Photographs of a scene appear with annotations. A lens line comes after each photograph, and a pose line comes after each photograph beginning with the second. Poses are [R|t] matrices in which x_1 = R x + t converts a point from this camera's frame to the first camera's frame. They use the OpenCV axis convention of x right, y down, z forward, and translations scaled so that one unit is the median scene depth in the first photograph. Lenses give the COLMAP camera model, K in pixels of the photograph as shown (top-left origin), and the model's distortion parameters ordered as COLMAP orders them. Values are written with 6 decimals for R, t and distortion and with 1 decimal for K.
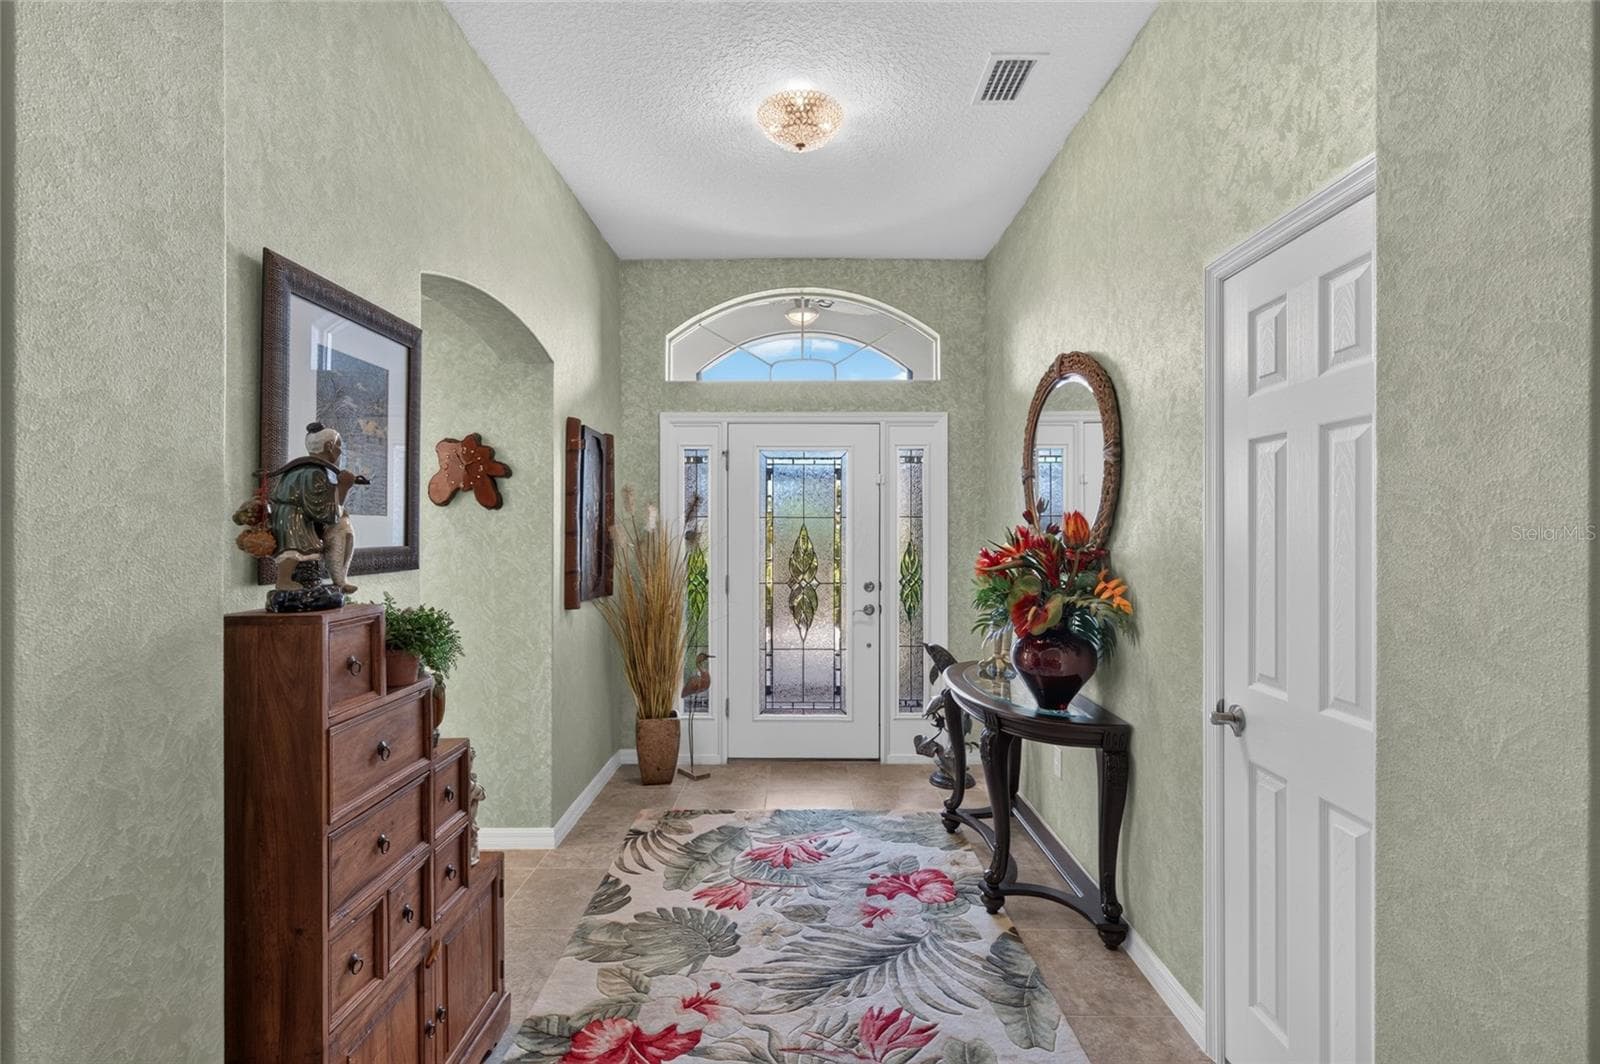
lens RADIAL K [[673.9, 0, 790.5], [0, 673.9, 526.3], [0, 0, 1]] dist [0.000563, 0.001112]
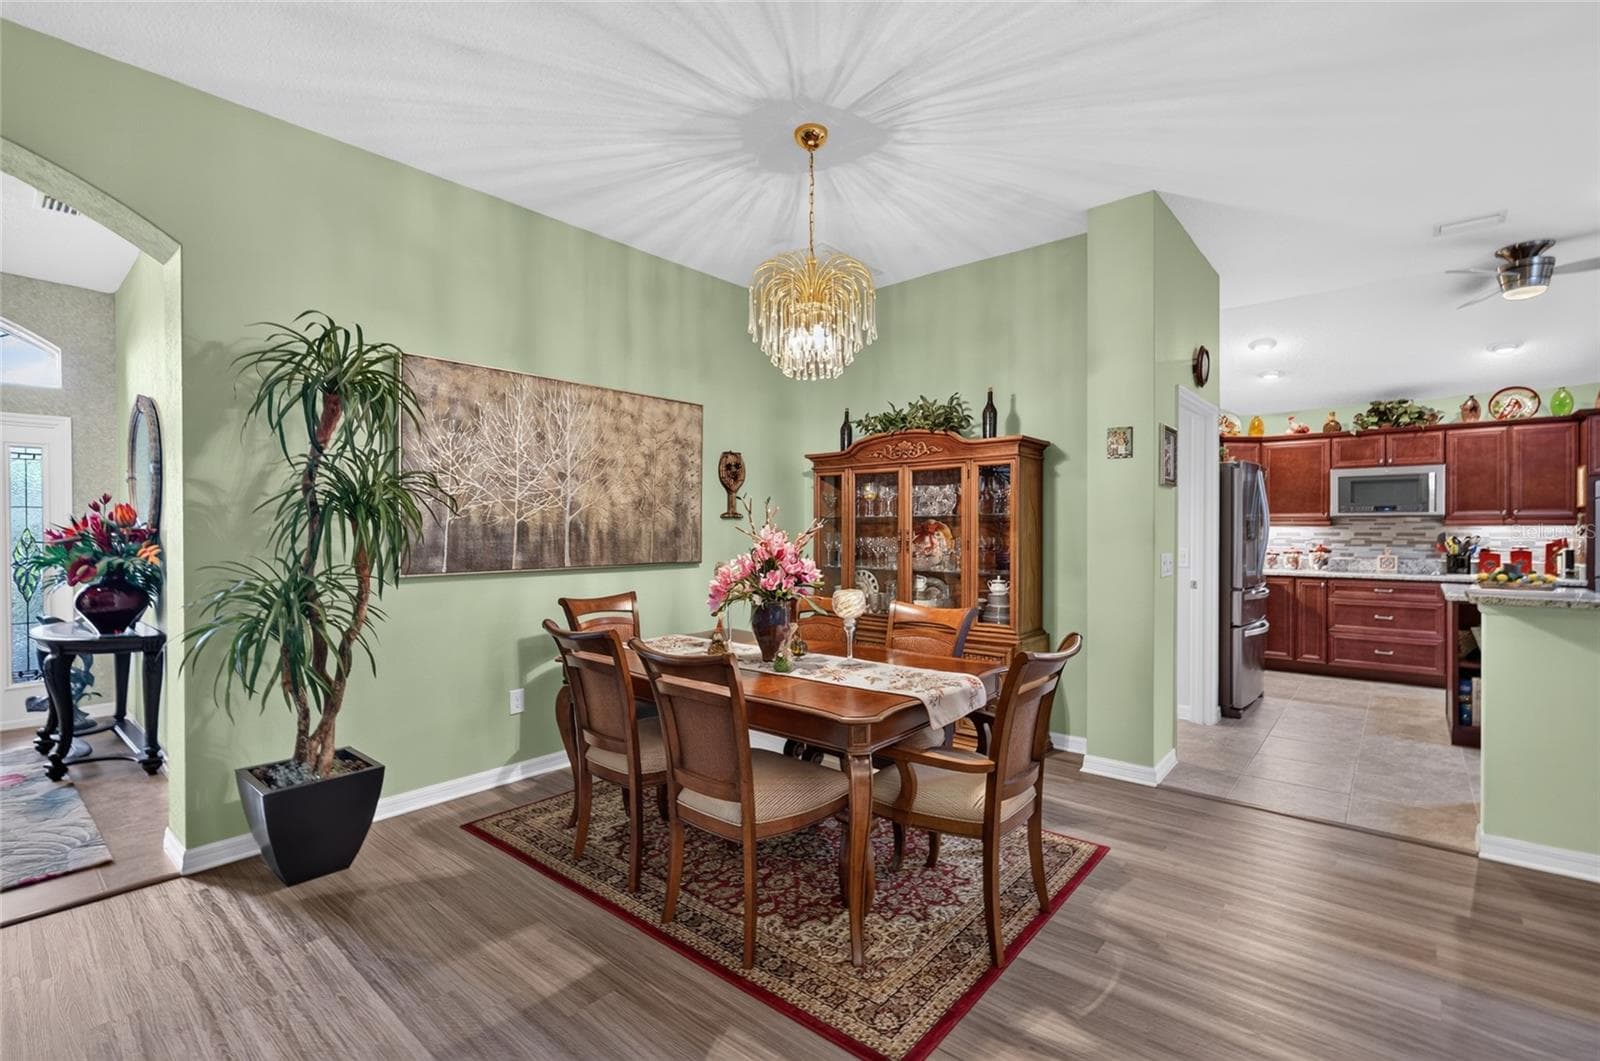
lens RADIAL K [[701.6, 0, 800.0], [0, 701.6, 530.5], [0, 0, 1]] dist [-0.001695, -0.000039]
pose [[0.640180, -0.012135, 0.768129, 0.175733], [0.005212, 0.999921, 0.011454, 0.029207], [-0.768207, -0.003329, 0.640193, -1.185097]]
